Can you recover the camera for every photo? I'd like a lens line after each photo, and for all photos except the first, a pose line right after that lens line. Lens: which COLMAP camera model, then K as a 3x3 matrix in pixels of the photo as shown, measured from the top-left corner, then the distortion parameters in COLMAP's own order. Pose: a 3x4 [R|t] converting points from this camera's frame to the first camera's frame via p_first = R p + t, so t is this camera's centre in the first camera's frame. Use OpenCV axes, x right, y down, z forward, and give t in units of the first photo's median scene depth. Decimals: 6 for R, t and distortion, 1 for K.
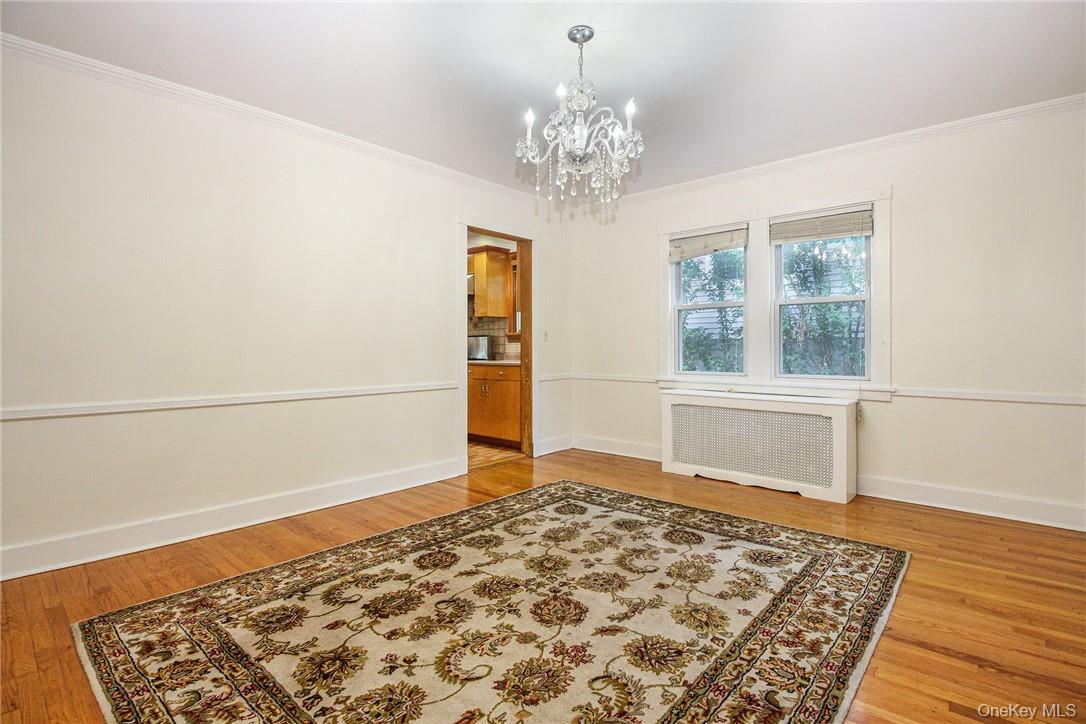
lens RADIAL K [[521.5, 0, 544.5], [0, 521.5, 358.6], [0, 0, 1]] dist [-0.017944, -0.002343]
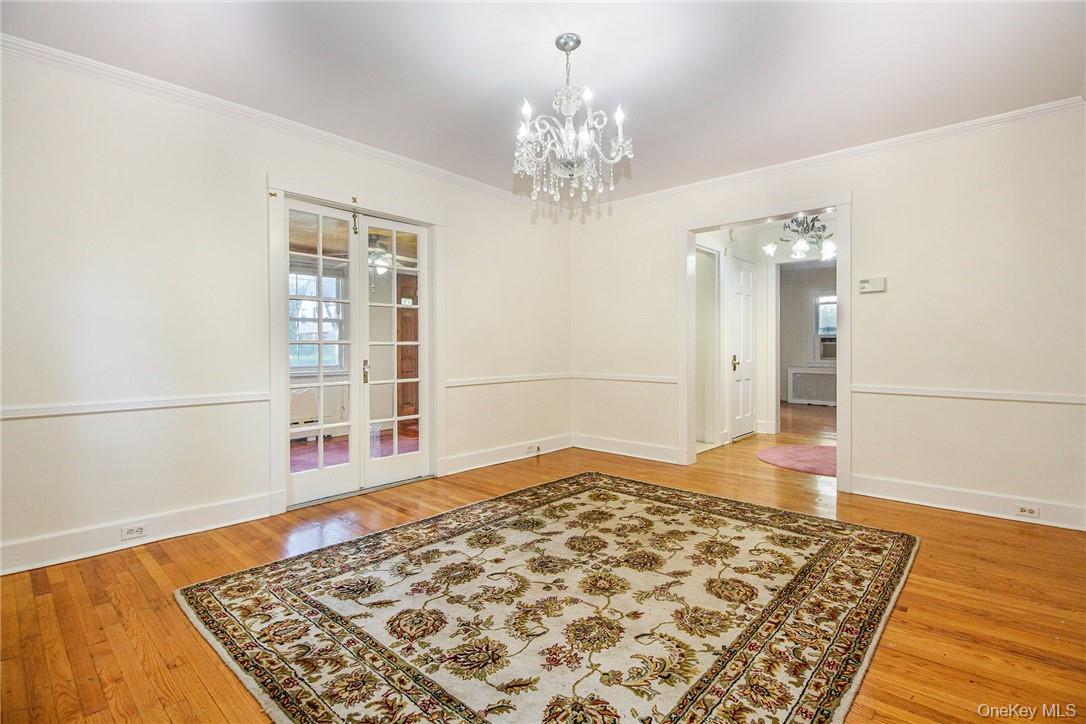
lens RADIAL K [[521.5, 0, 539.8], [0, 521.5, 356.5], [0, 0, 1]] dist [-0.017944, -0.002343]
pose [[-0.999882, 0.000696, 0.015370, 0.107123], [0.001281, 0.999273, 0.038116, -0.041045], [-0.015332, 0.038131, -0.999155, 1.942985]]
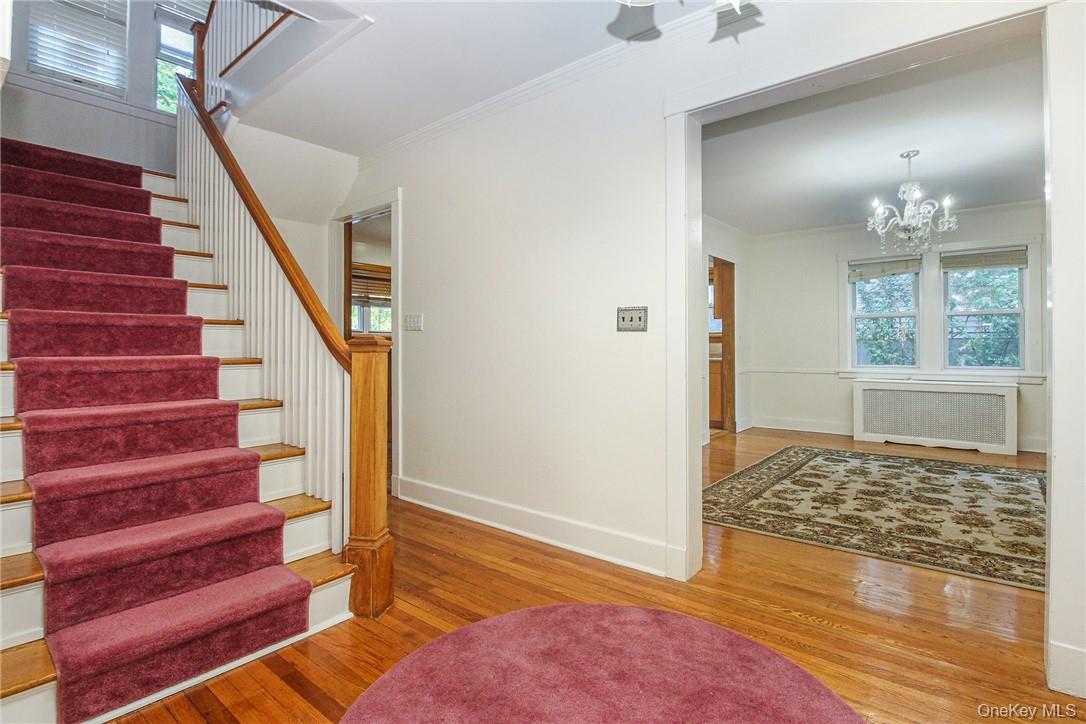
lens RADIAL K [[521.5, 0, 543.6], [0, 521.5, 351.9], [0, 0, 1]] dist [-0.017944, -0.002343]
pose [[0.999808, -0.000507, 0.019581, -1.059704], [0.000819, 0.999873, -0.015900, 0.021442], [-0.019571, 0.015913, 0.999682, -0.555447]]
